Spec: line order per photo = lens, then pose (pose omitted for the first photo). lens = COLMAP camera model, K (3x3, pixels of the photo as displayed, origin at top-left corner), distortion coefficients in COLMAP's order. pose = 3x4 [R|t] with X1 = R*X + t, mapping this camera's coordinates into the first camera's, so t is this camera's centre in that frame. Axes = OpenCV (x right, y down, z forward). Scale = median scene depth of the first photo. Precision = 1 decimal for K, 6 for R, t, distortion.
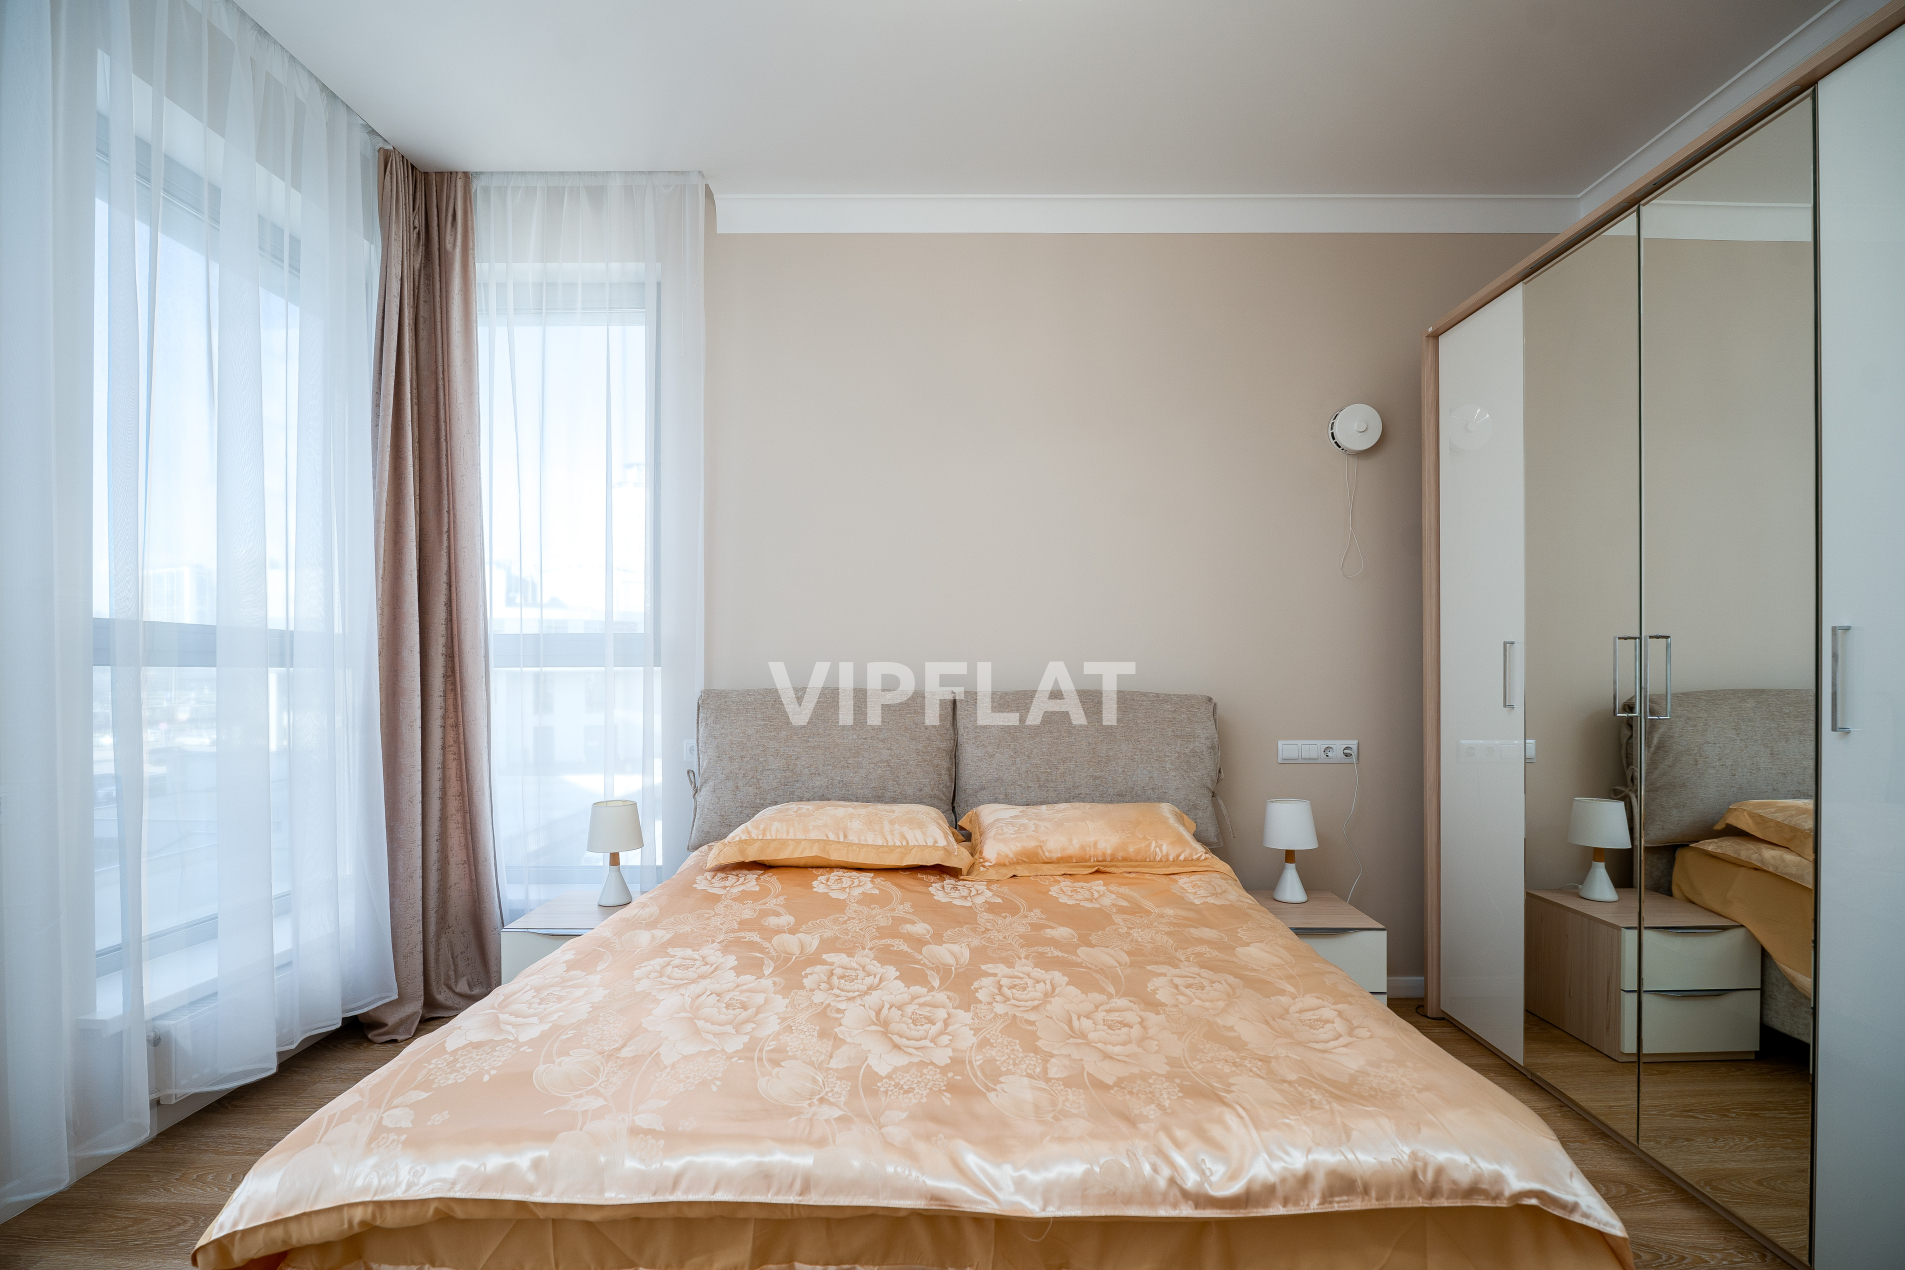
lens RADIAL K [[883.0, 0, 938.5], [0, 883.0, 672.4], [0, 0, 1]] dist [-0.005034, -0.001291]
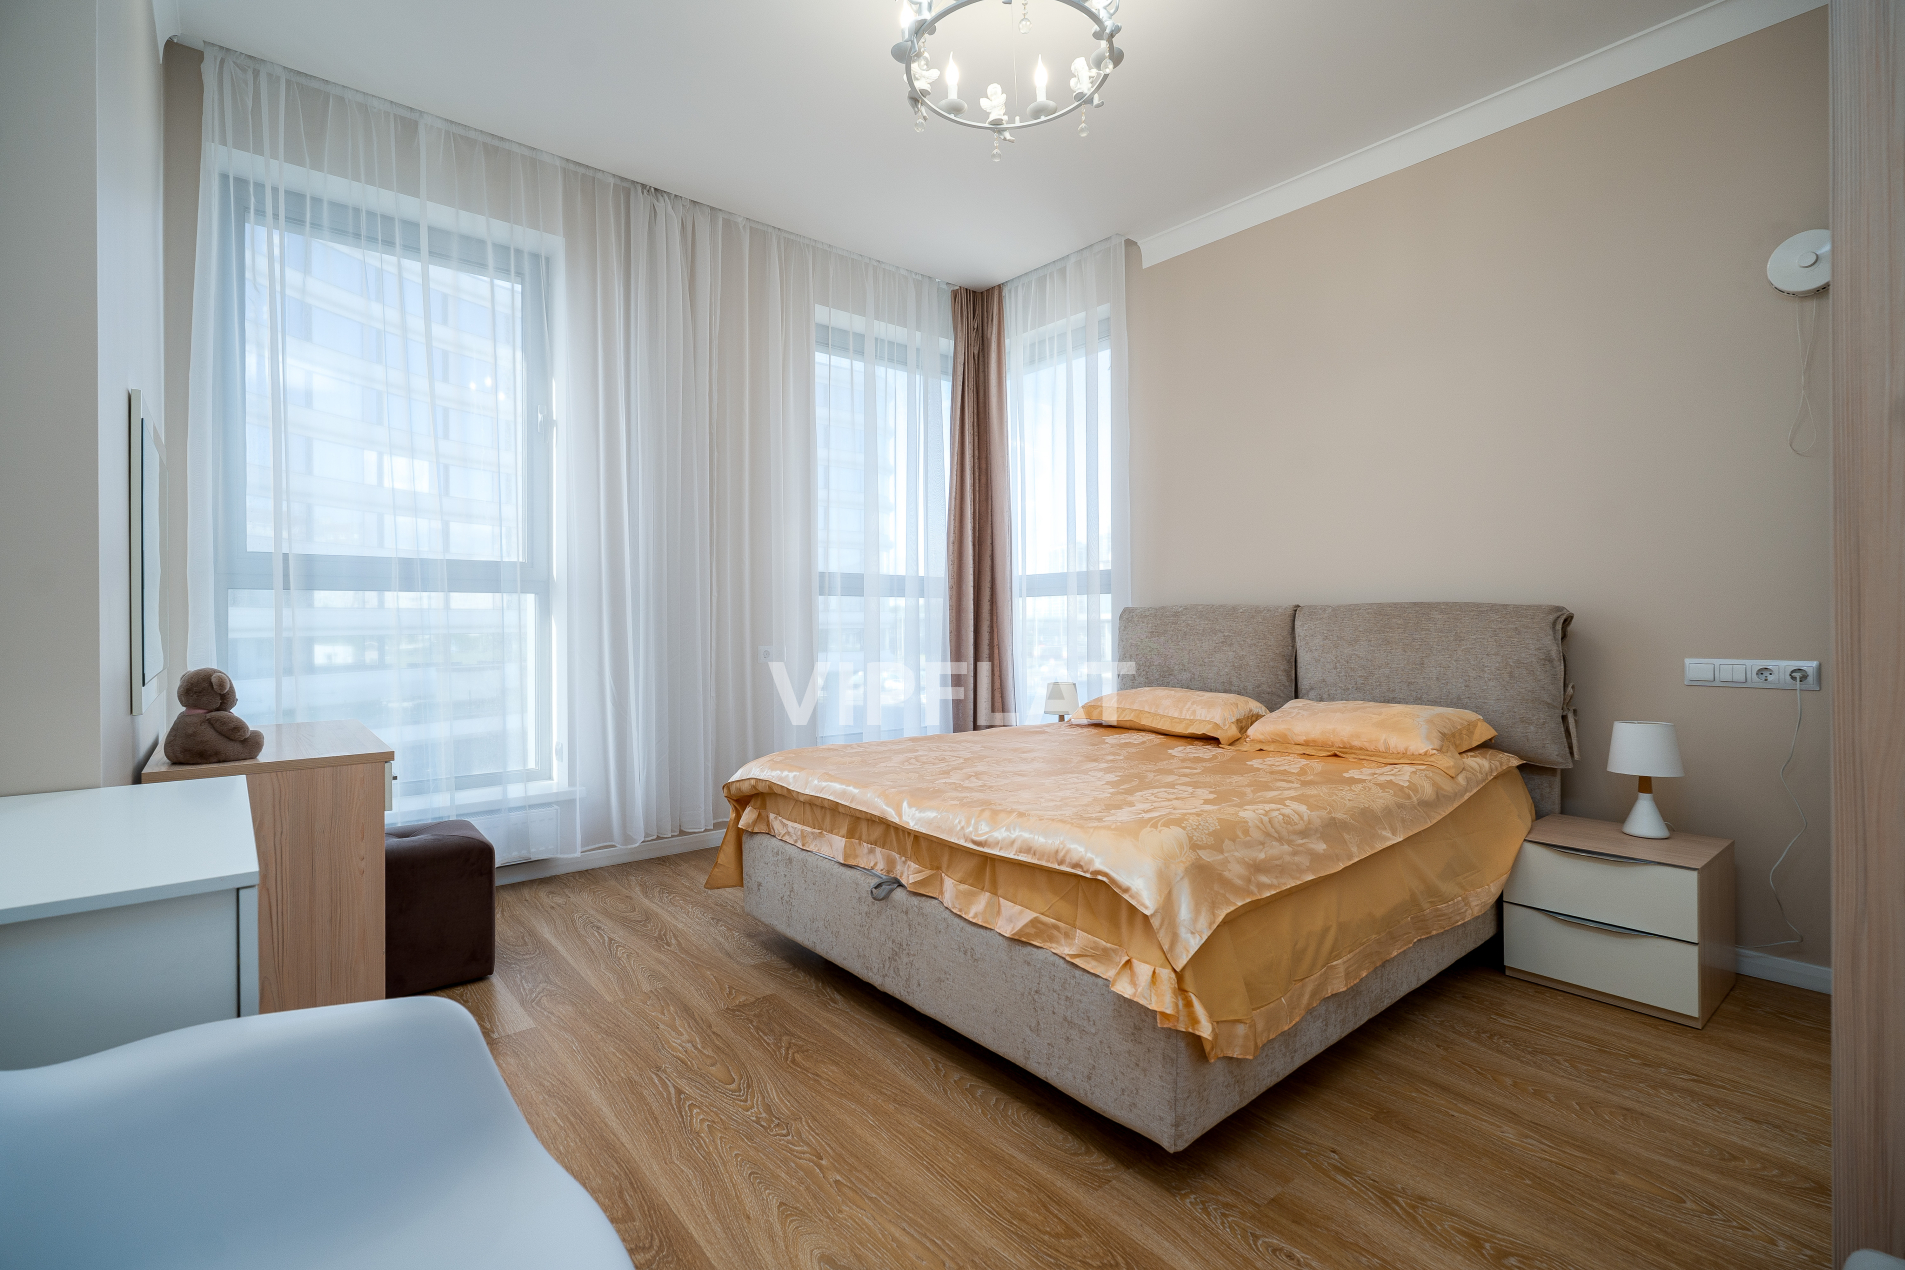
lens RADIAL K [[883.0, 0, 967.0], [0, 883.0, 629.8], [0, 0, 1]] dist [-0.005034, -0.001291]
pose [[0.655395, 0.002045, -0.755283, 0.626501], [0.002628, 0.999984, 0.004988, 0.047946], [0.755281, -0.005254, 0.655380, -0.093114]]
